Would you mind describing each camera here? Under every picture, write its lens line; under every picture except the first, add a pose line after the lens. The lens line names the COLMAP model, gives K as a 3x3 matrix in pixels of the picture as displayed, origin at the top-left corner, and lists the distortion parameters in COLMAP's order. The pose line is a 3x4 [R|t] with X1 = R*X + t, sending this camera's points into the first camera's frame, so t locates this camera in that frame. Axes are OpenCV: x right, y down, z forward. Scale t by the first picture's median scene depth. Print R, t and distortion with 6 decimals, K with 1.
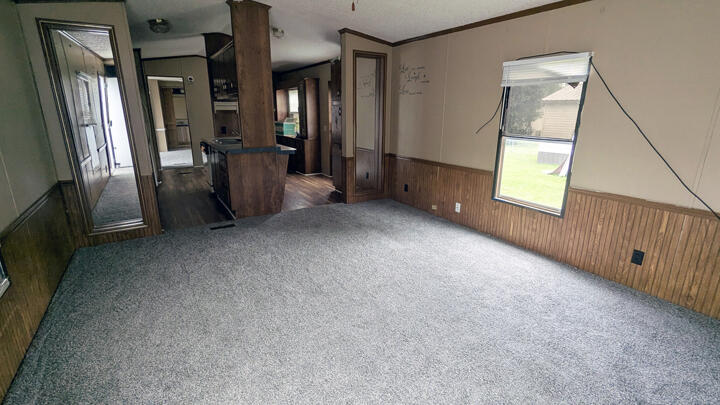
lens RADIAL K [[341.4, 0, 357.9], [0, 341.4, 202.7], [0, 0, 1]] dist [0.000592, 0.001745]
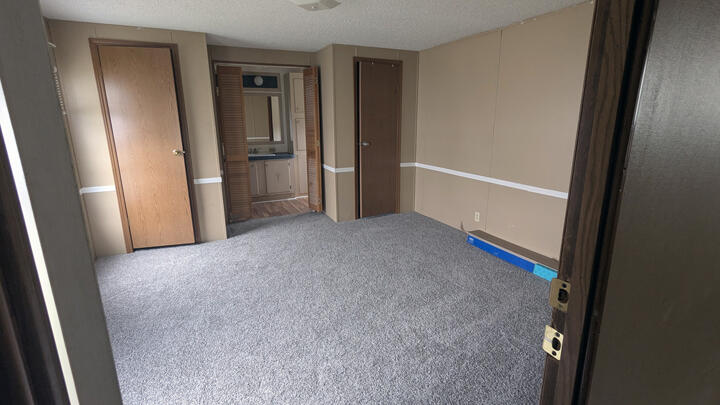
lens RADIAL K [[341.4, 0, 357.9], [0, 341.4, 202.7], [0, 0, 1]] dist [0.000592, 0.001745]
pose [[0.993261, 0.014861, -0.114939, -0.386068], [-0.017475, 0.999610, -0.021762, -0.185692], [0.114571, 0.023624, 0.993134, 0.669691]]
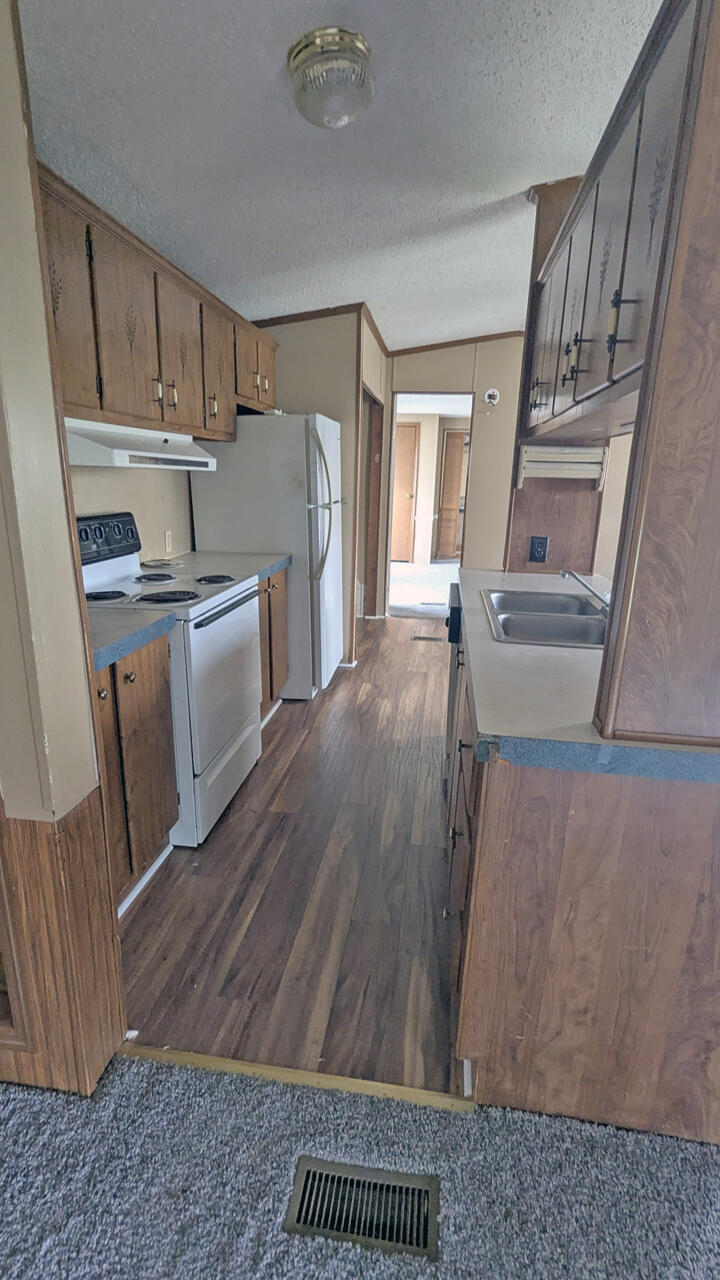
lens RADIAL K [[606.9, 0, 360.0], [0, 606.9, 640.0], [0, 0, 1]] dist [0.000592, 0.001745]
pose [[0.775274, 0.182238, -0.604764, -0.101947], [-0.187660, 0.980696, 0.054950, -0.075124], [0.603103, 0.070888, 0.794507, 0.279448]]
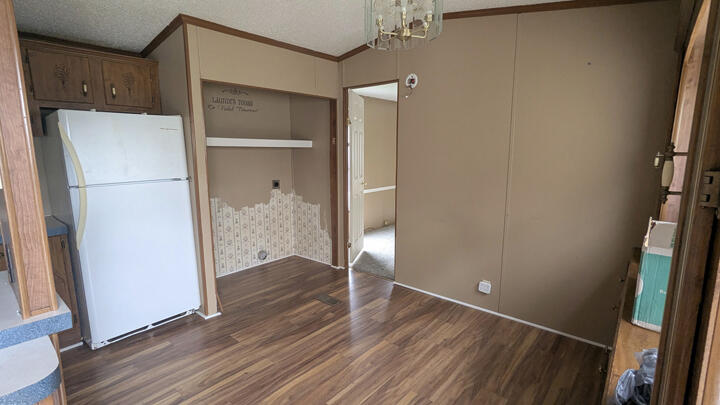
lens RADIAL K [[341.4, 0, 357.9], [0, 341.4, 202.7], [0, 0, 1]] dist [0.000592, 0.001745]
pose [[0.307750, 0.148616, -0.939789, -0.058913], [-0.247371, 0.966257, 0.071795, -0.222651], [0.918748, 0.210381, 0.334129, 0.781628]]
